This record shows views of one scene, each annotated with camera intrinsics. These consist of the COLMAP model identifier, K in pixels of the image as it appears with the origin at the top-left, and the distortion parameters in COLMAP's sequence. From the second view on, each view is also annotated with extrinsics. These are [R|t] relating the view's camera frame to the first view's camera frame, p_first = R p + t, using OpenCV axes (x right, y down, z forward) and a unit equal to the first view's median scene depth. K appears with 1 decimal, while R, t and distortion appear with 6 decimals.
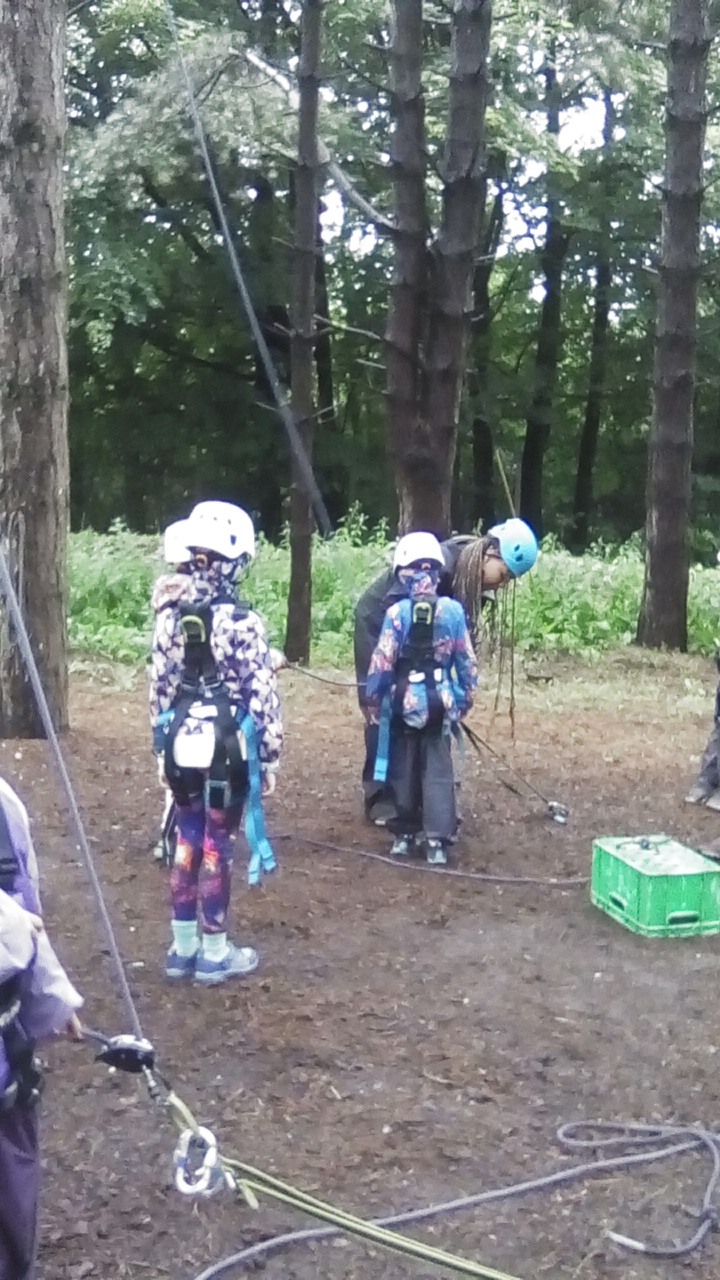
lens RADIAL K [[1362.7, 0, 390.8], [0, 1362.7, 627.8], [0, 0, 1]] dist [-0.046578, 0.000000]
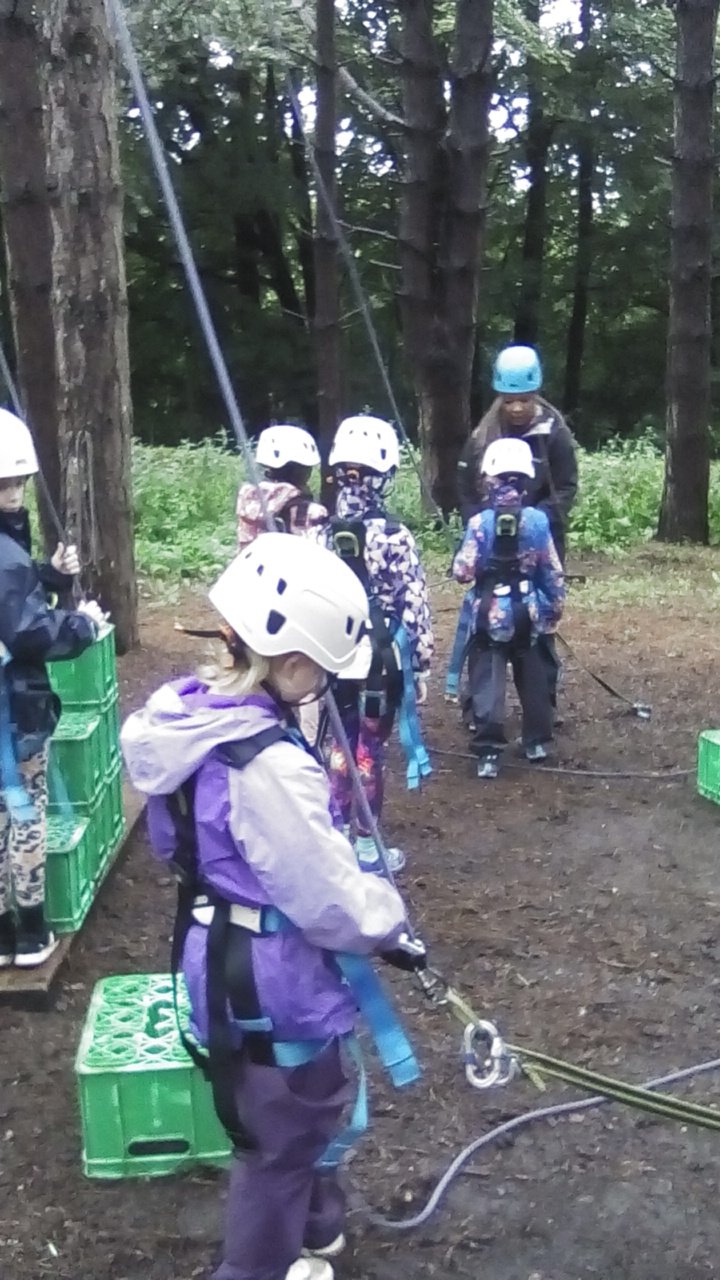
lens RADIAL K [[1362.7, 0, 355.4], [0, 1362.7, 641.5], [0, 0, 1]] dist [-0.046578, 0.000000]
pose [[0.999353, -0.035370, 0.006581, -0.089662], [0.034705, 0.995957, 0.082853, -0.006552], [-0.009485, -0.082571, 0.996540, -0.017253]]
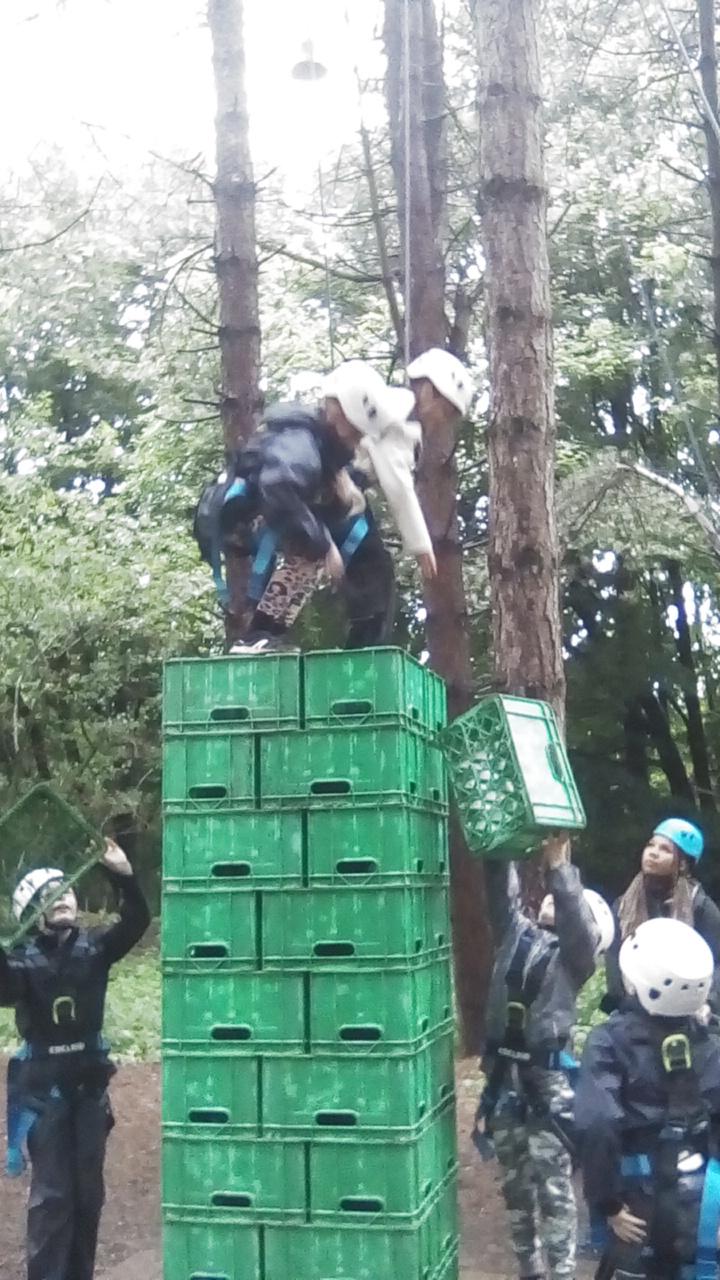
lens RADIAL K [[1362.7, 0, 368.0], [0, 1362.7, 646.7], [0, 0, 1]] dist [-0.046578, 0.000000]
pose [[0.970708, -0.077693, -0.227356, -0.148089], [0.014457, 0.963447, -0.267508, -0.002046], [0.239829, 0.256386, 0.936349, -0.048678]]
